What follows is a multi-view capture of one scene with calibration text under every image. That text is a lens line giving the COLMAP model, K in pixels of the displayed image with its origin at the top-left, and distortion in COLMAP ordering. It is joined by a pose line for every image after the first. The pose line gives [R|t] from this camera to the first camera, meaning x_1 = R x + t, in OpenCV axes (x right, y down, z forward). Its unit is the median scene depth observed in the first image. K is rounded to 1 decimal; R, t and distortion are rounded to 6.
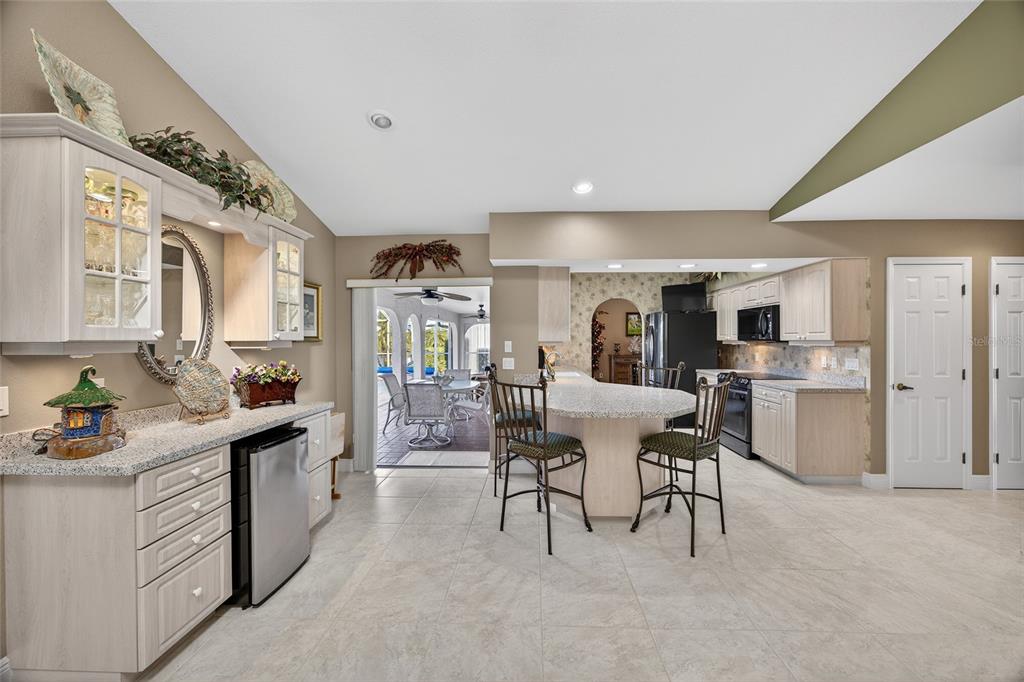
lens RADIAL K [[397.8, 0, 491.3], [0, 397.8, 341.7], [0, 0, 1]] dist [-0.007480, 0.000498]
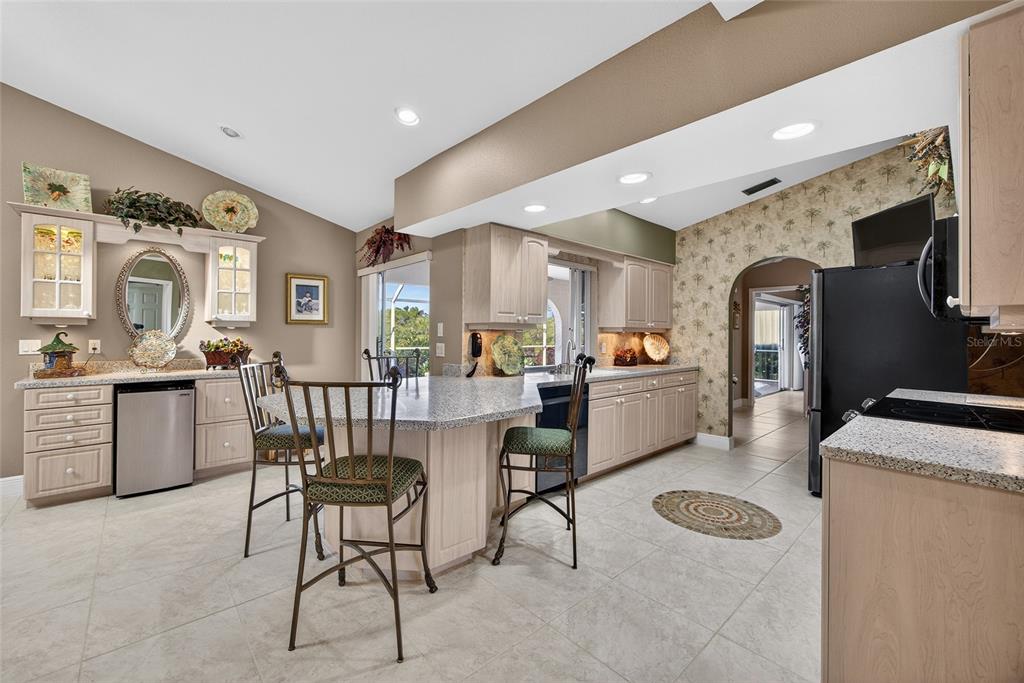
lens RADIAL K [[397.8, 0, 482.5], [0, 397.8, 332.2], [0, 0, 1]] dist [-0.007480, 0.000498]
pose [[0.706397, 0.011332, -0.707725, 1.225970], [-0.015031, 0.999887, 0.001008, 0.025240], [0.707656, 0.009925, 0.706488, 0.796112]]
